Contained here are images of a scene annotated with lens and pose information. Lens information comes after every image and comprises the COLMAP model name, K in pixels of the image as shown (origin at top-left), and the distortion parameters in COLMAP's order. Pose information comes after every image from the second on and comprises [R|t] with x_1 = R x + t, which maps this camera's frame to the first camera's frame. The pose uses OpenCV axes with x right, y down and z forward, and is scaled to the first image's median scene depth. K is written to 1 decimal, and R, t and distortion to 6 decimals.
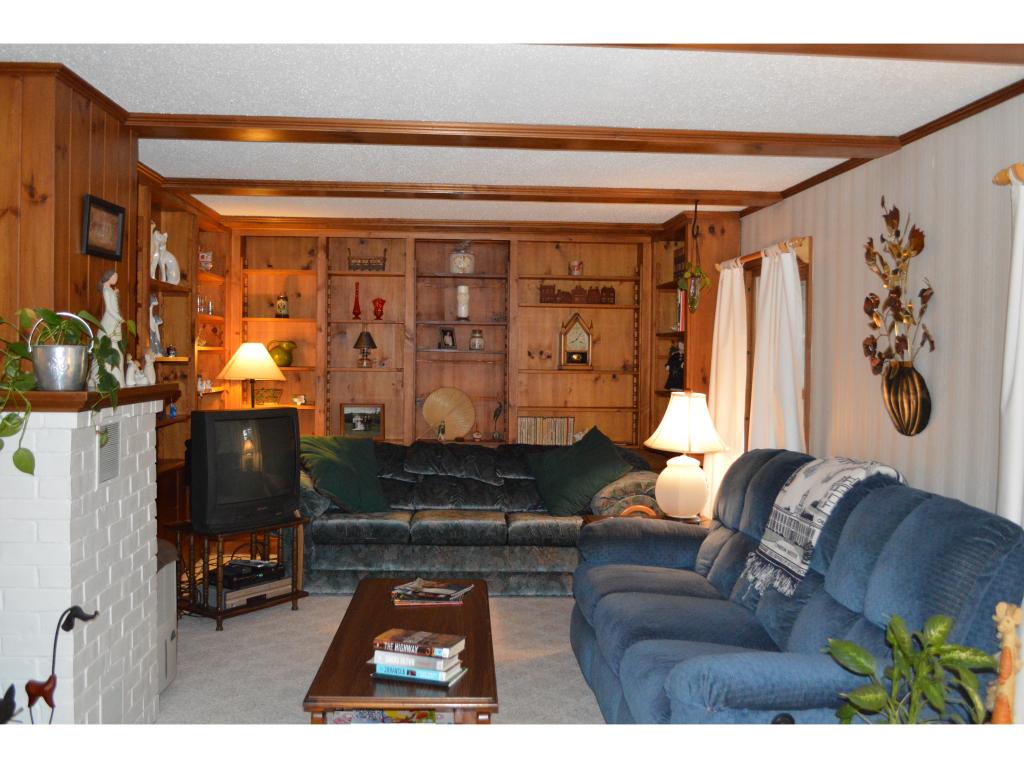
lens RADIAL K [[932.7, 0, 510.1], [0, 932.7, 381.1], [0, 0, 1]] dist [-0.060686, 0.000000]
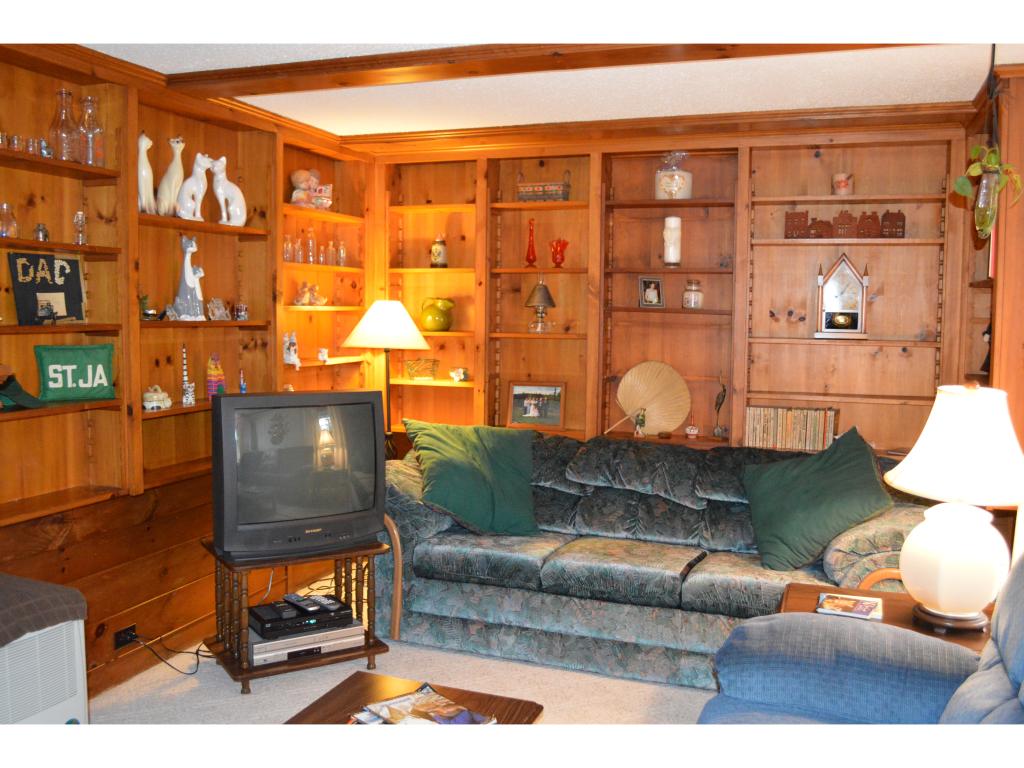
lens RADIAL K [[932.7, 0, 512.5], [0, 932.7, 385.7], [0, 0, 1]] dist [-0.060686, 0.000000]
pose [[0.918023, 0.029695, -0.395414, 0.121635], [-0.009619, 0.998566, 0.052660, -0.011672], [0.396411, -0.044539, 0.916992, 0.310265]]
